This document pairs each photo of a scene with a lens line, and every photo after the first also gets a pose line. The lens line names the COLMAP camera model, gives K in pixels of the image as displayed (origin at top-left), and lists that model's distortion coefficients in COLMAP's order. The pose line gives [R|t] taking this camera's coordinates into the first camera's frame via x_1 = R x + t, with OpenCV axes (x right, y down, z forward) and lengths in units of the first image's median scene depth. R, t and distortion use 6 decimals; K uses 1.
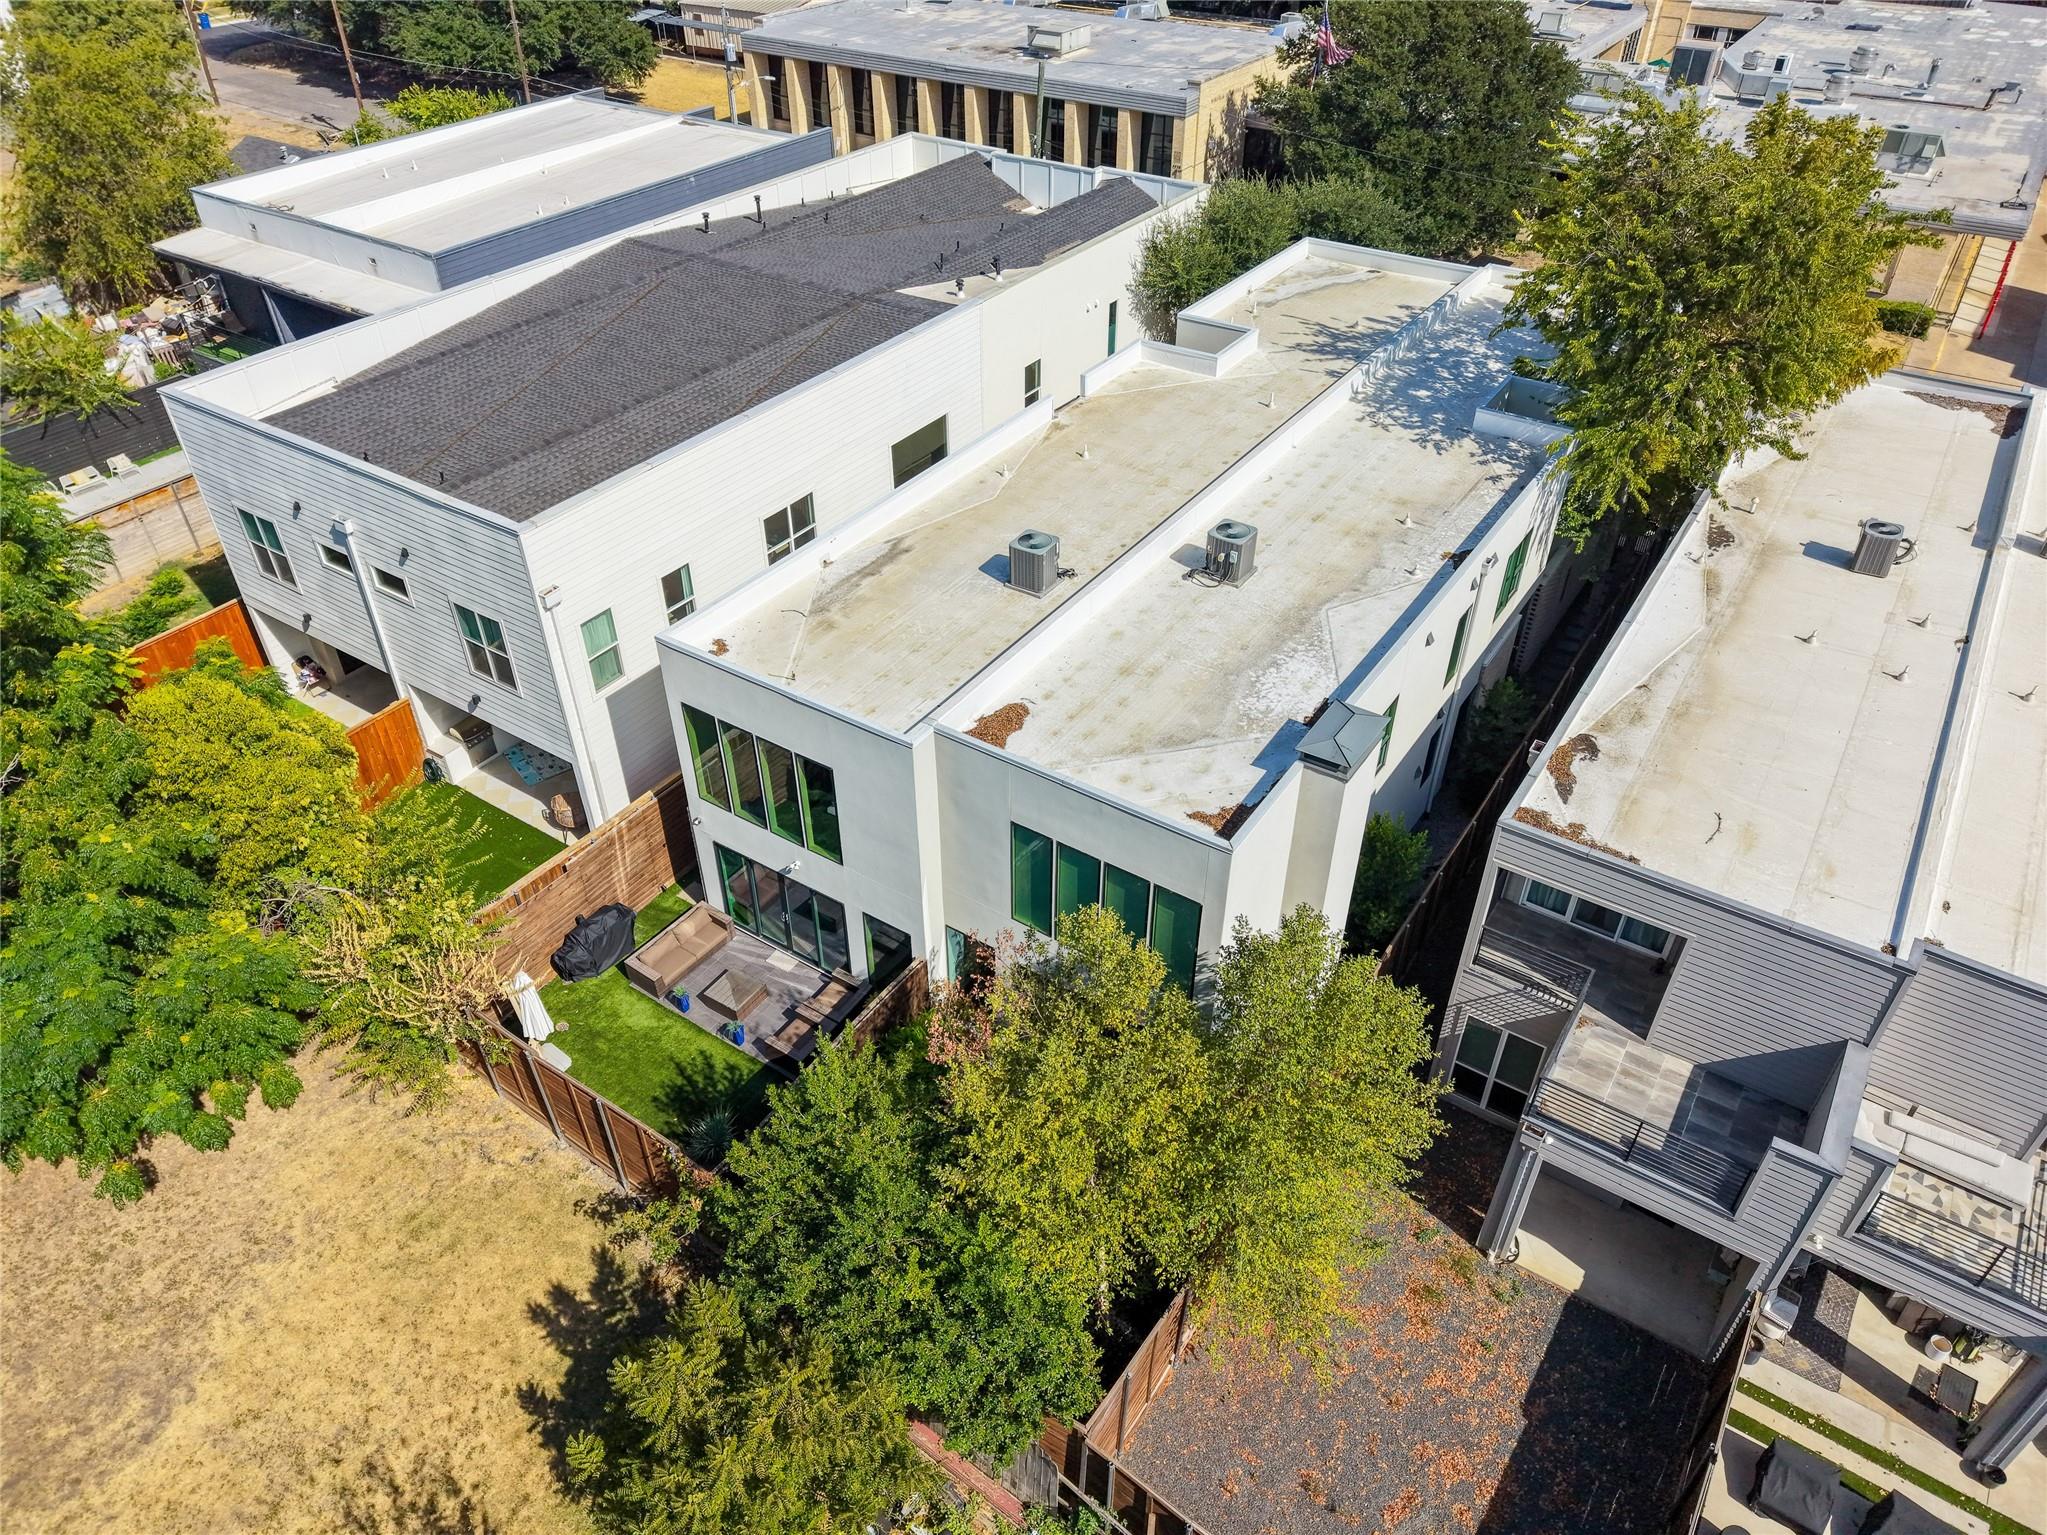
lens RADIAL K [[1385.7, 0, 1023.5], [0, 1385.7, 767.5], [0, 0, 1]] dist [0.007060, 0.000083]
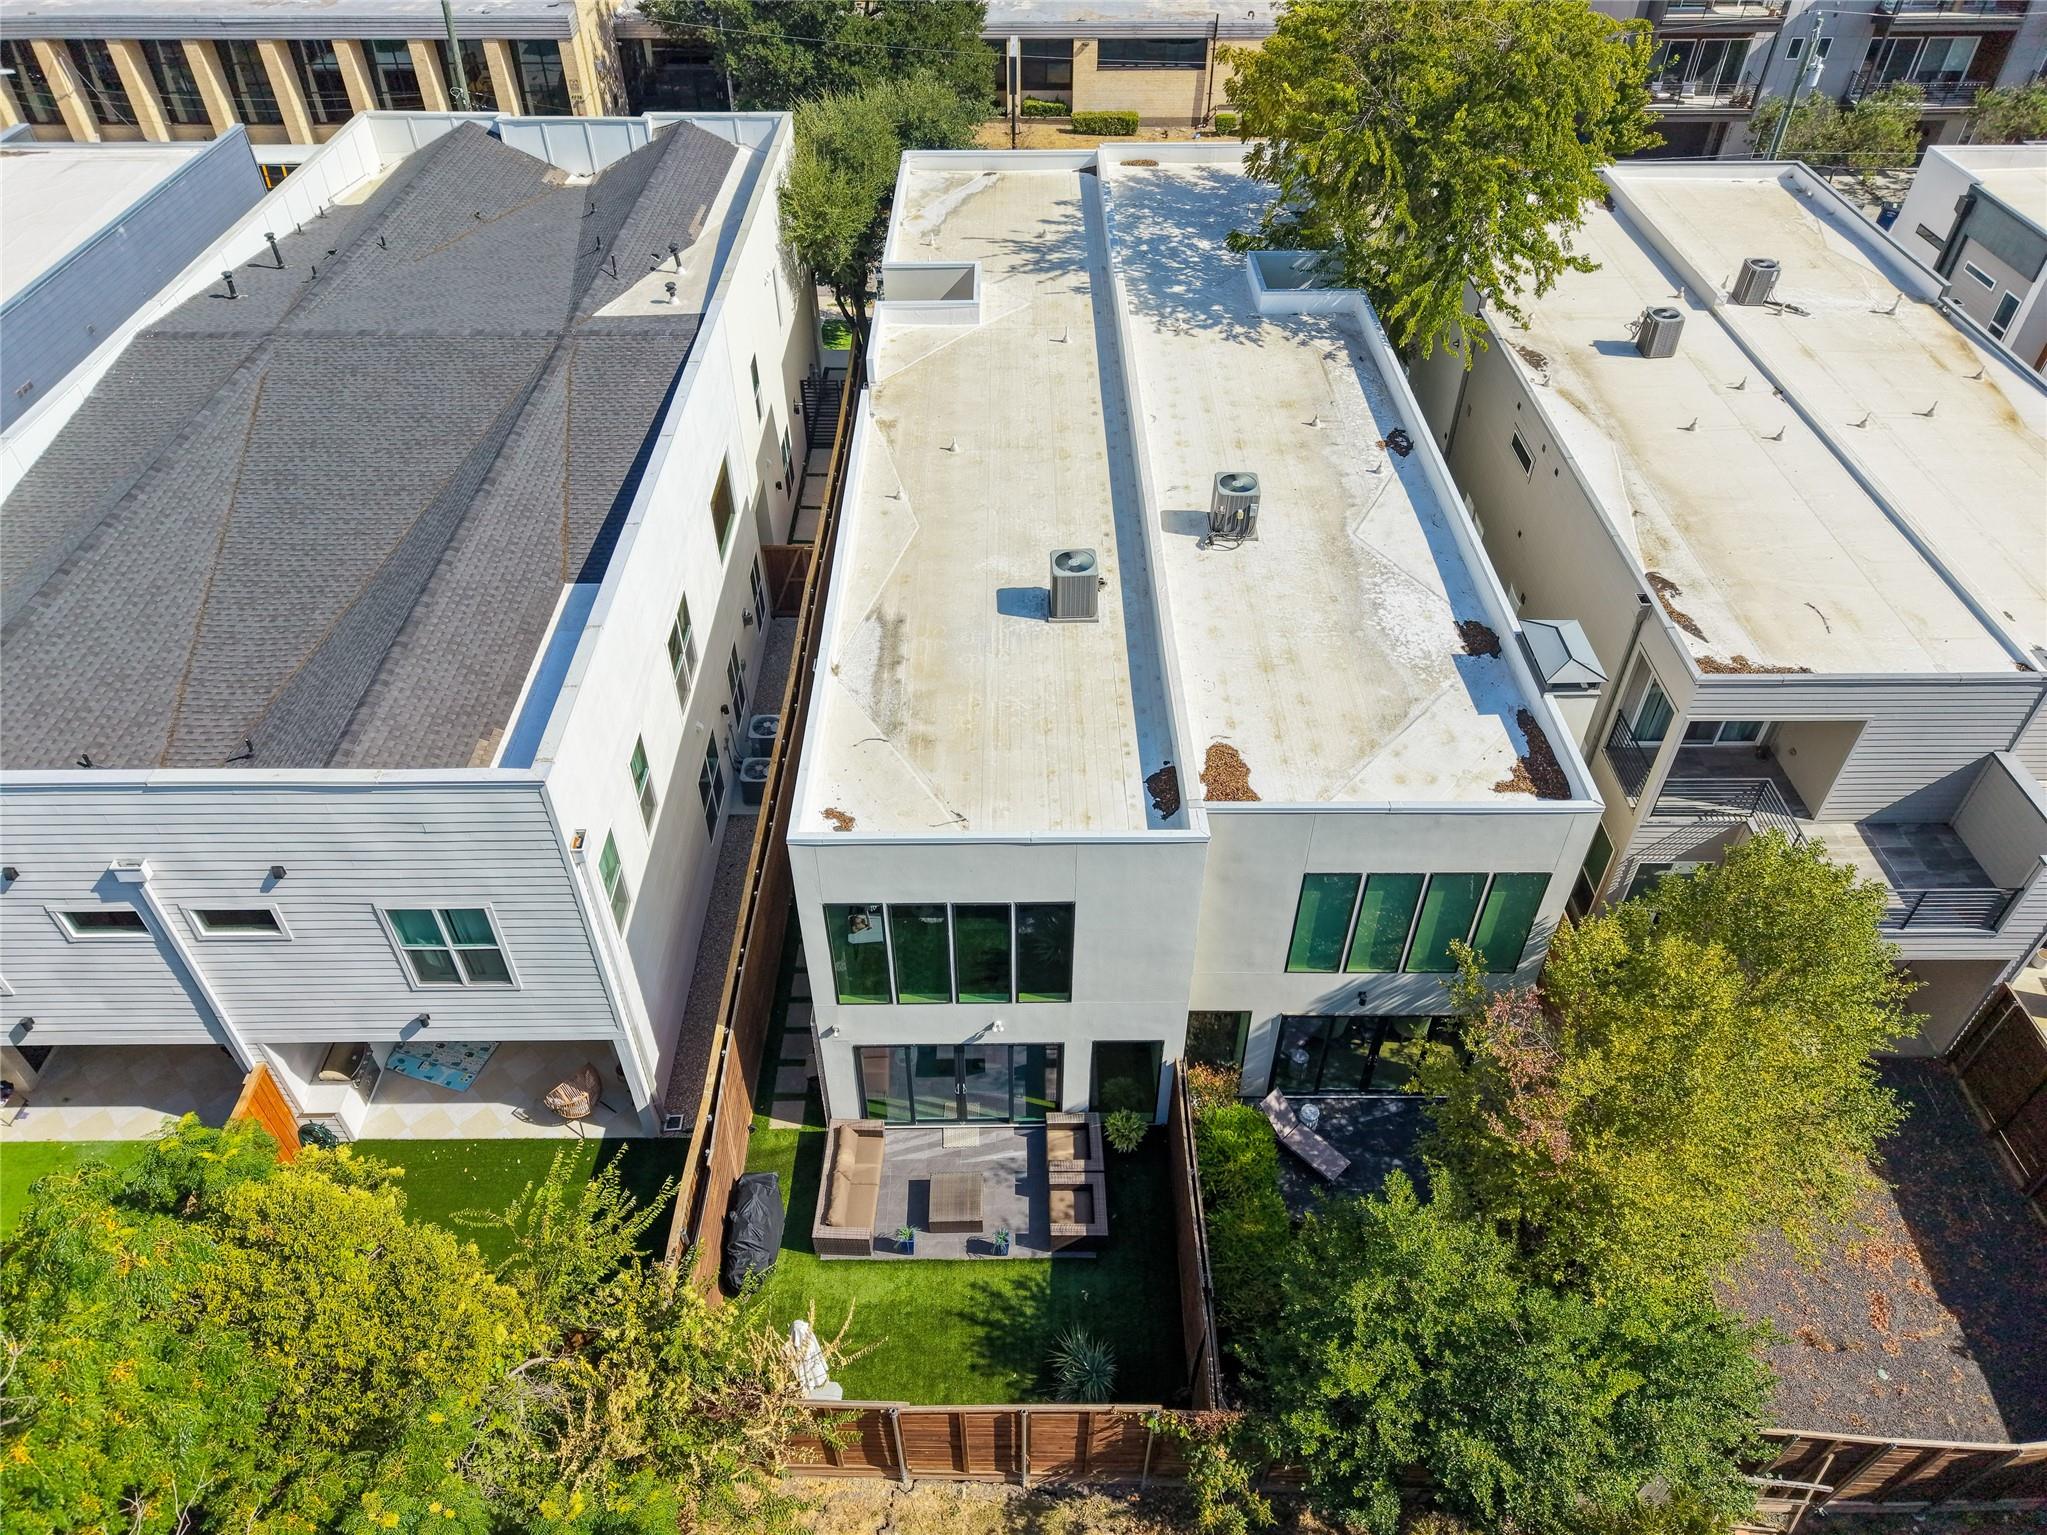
lens RADIAL K [[1385.7, 0, 1023.5], [0, 1385.7, 767.5], [0, 0, 1]] dist [0.007060, 0.000083]
pose [[0.824739, -0.375854, 0.422540, -0.399285], [0.344363, 0.926459, 0.151946, -0.173564], [-0.448576, 0.020191, 0.893517, 0.230613]]
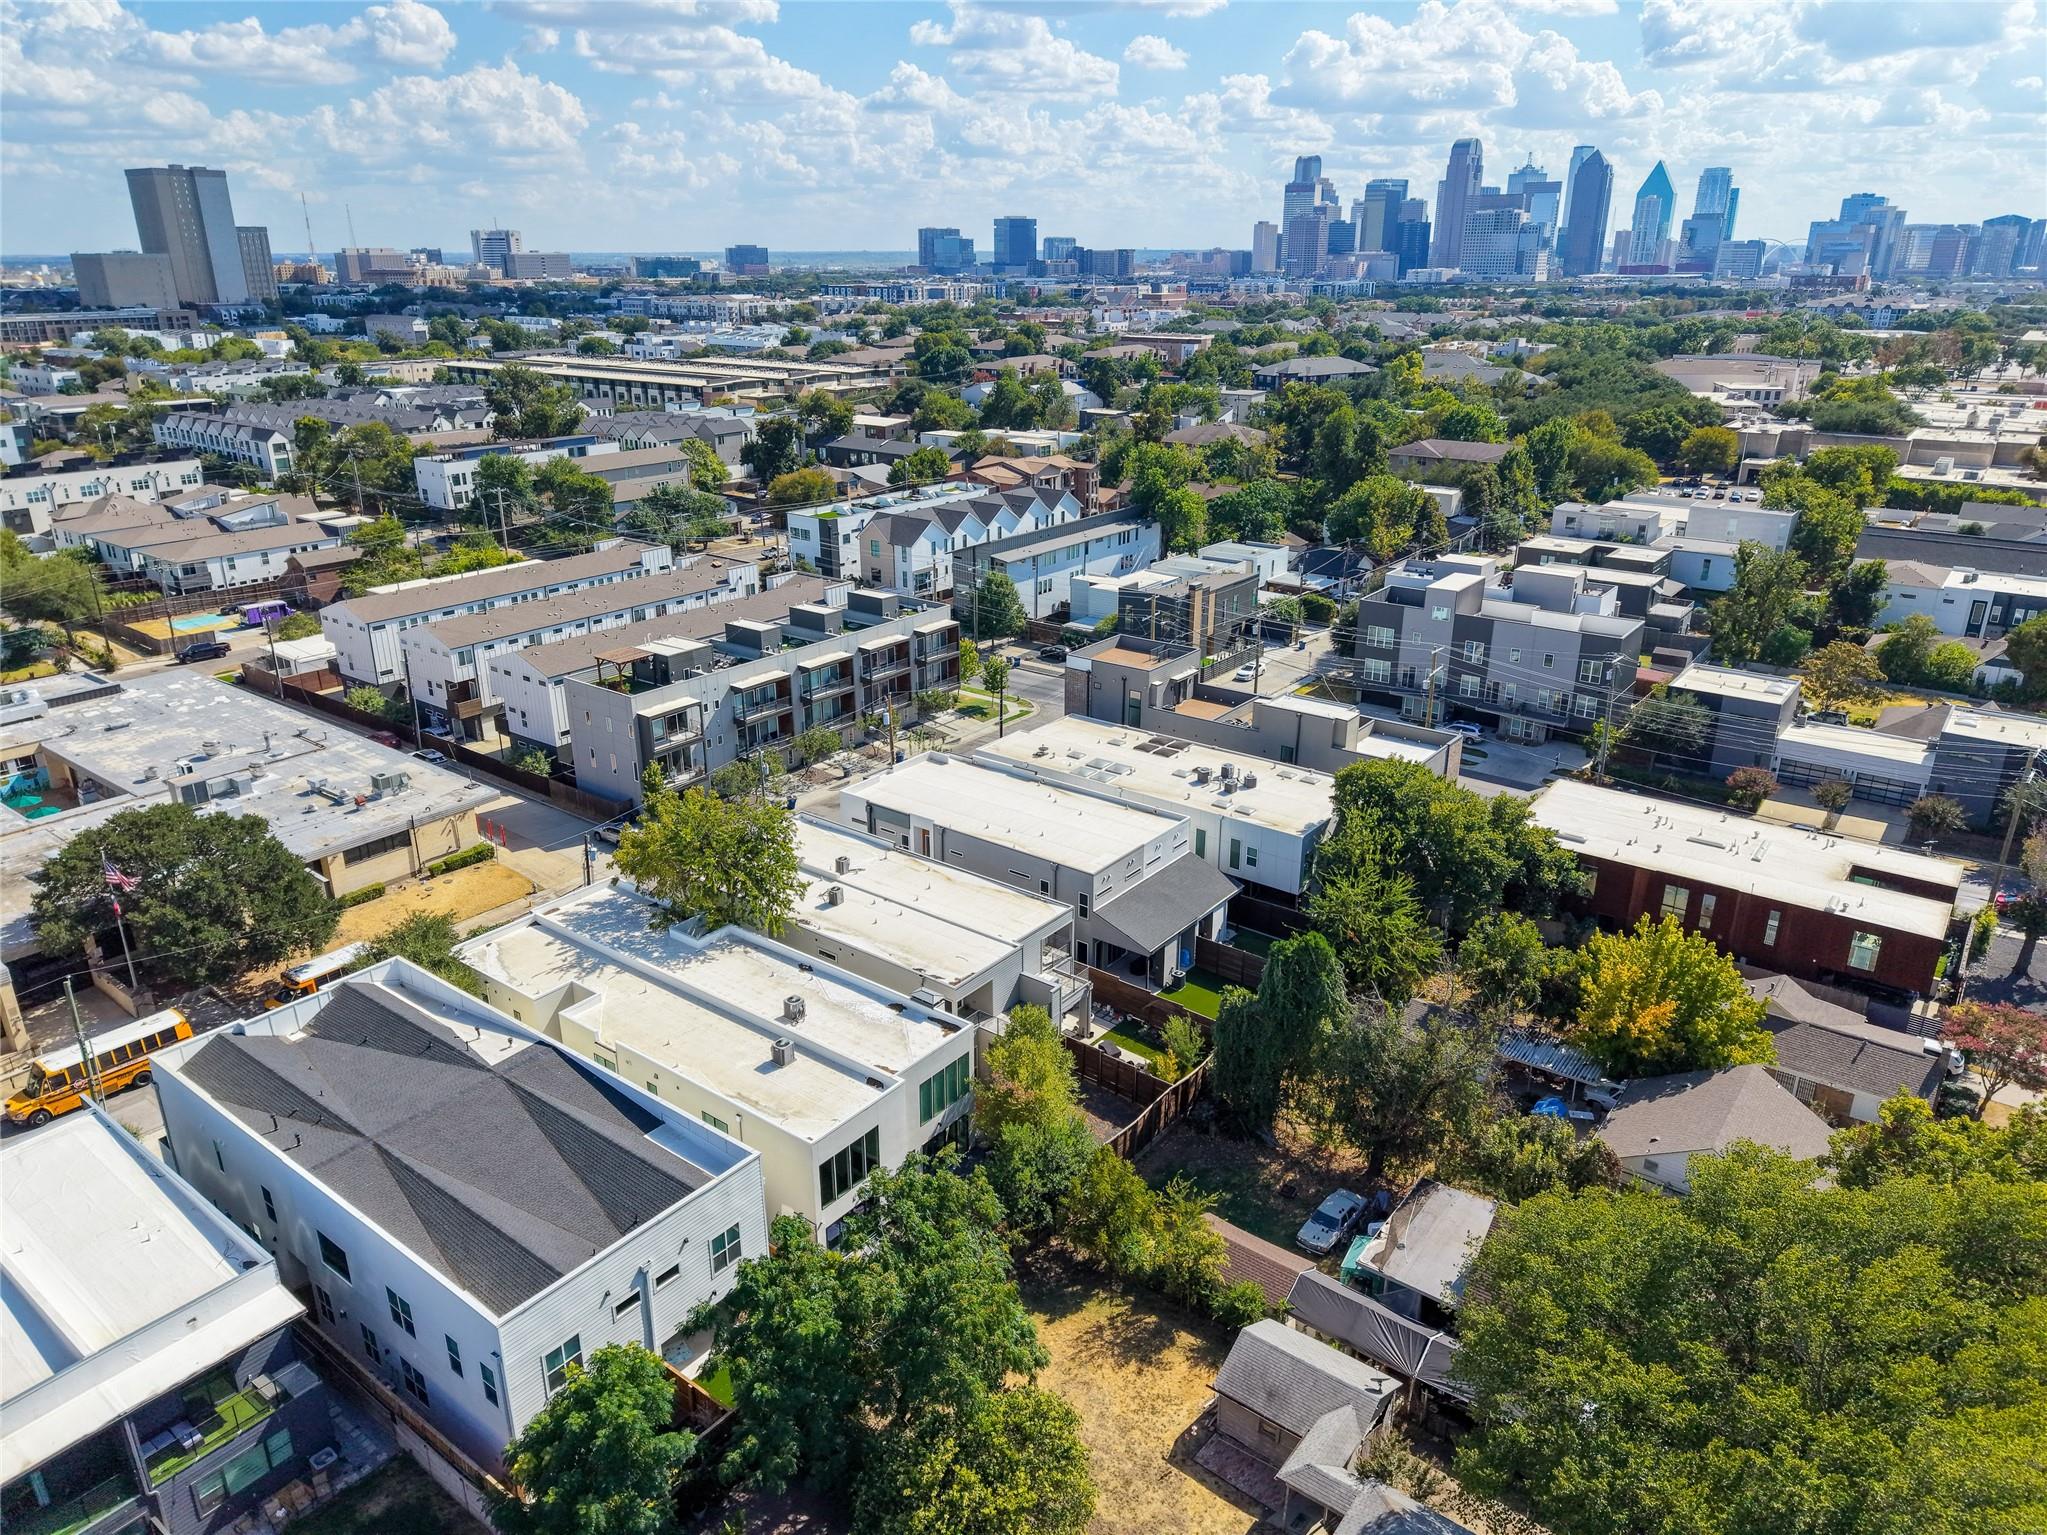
lens RADIAL K [[1360.1, 0, 1014.0], [0, 1360.1, 771.2], [0, 0, 1]] dist [0.025523, -0.021552]
pose [[0.070926, -0.354586, 0.932330, -1.863765], [0.616554, 0.750330, 0.238464, -0.777172], [-0.784111, 0.557919, 0.271839, -0.206062]]
